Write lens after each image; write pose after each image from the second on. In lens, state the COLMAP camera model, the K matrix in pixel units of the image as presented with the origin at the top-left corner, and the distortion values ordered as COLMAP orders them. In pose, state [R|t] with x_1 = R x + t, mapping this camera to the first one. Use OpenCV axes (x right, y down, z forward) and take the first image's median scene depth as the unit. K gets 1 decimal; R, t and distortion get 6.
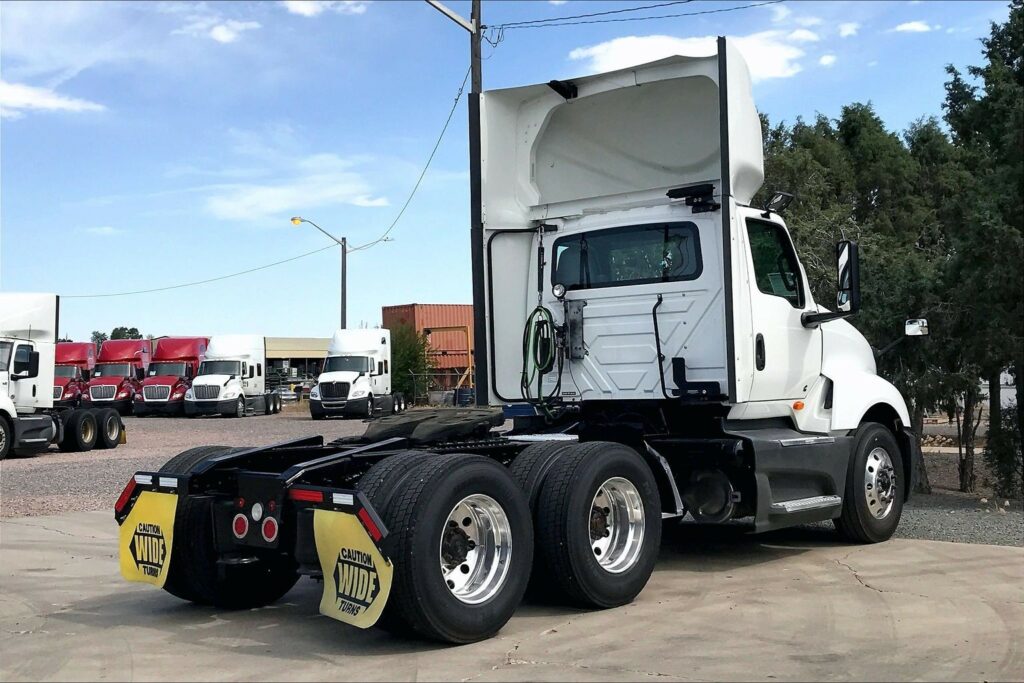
lens RADIAL K [[955.7, 0, 616.1], [0, 955.7, 343.9], [0, 0, 1]] dist [0.080868, -0.007133]
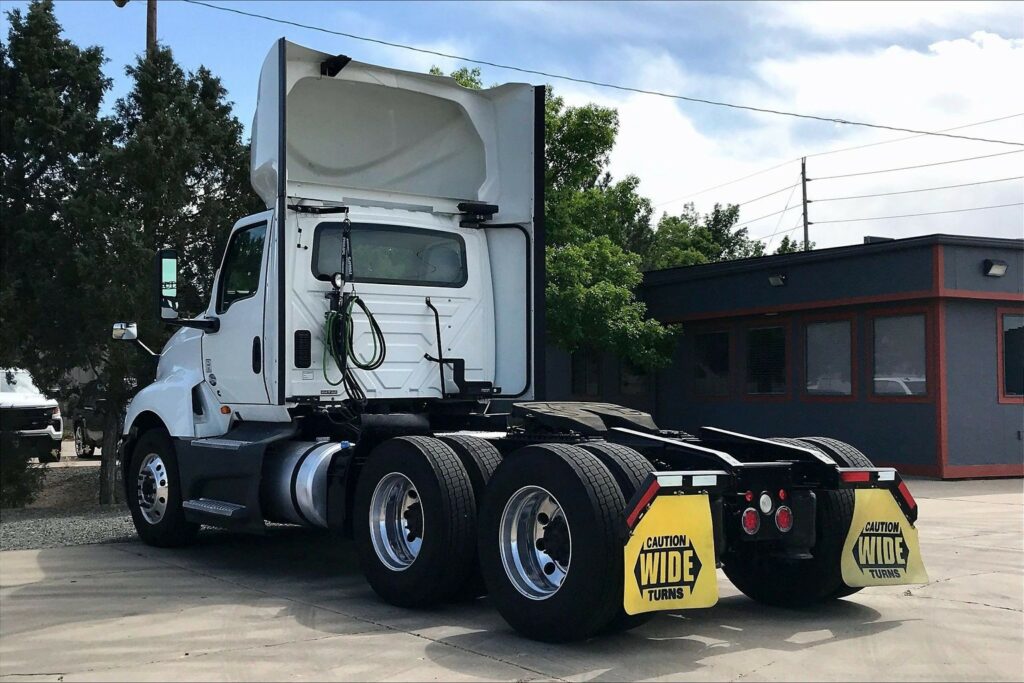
lens RADIAL K [[884.3, 0, 433.6], [0, 884.3, 350.1], [0, 0, 1]] dist [0.049636, -0.005280]
pose [[0.502812, 0.052141, 0.862821, -1.158988], [-0.038668, 0.998537, -0.037809, 0.062154], [-0.863530, -0.014353, 0.504093, 0.754146]]
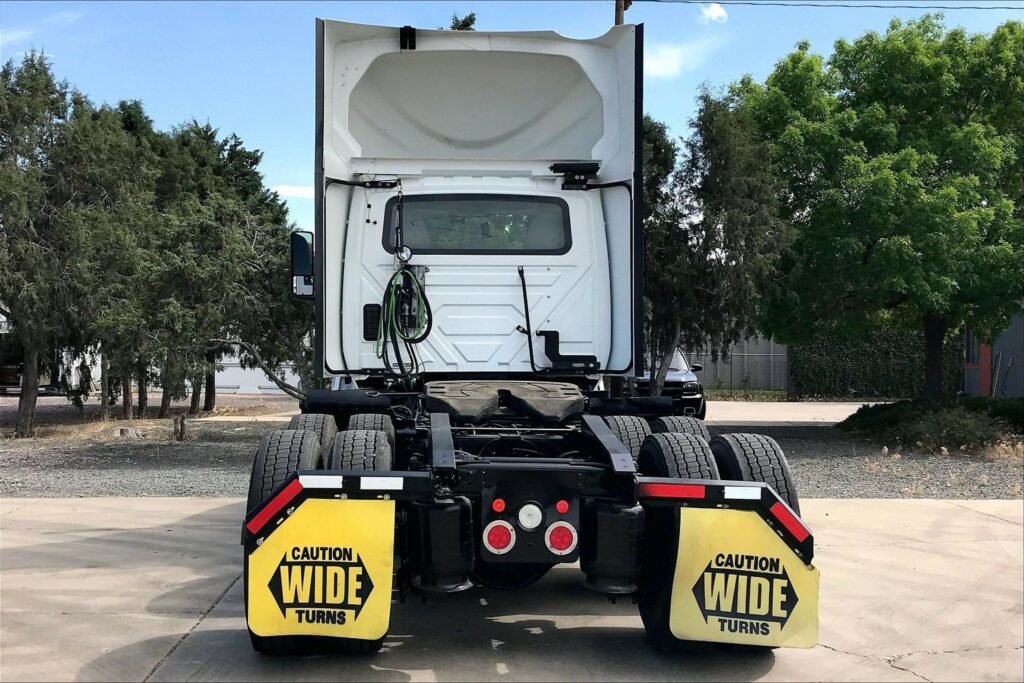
lens RADIAL K [[837.7, 0, 511.1], [0, 837.7, 330.2], [0, 0, 1]] dist [0.079743, -0.123863]
pose [[0.829105, 0.037595, 0.557827, -0.665829], [-0.040177, 0.999164, -0.007624, 0.031786], [-0.557647, -0.016091, 0.829922, 0.420094]]
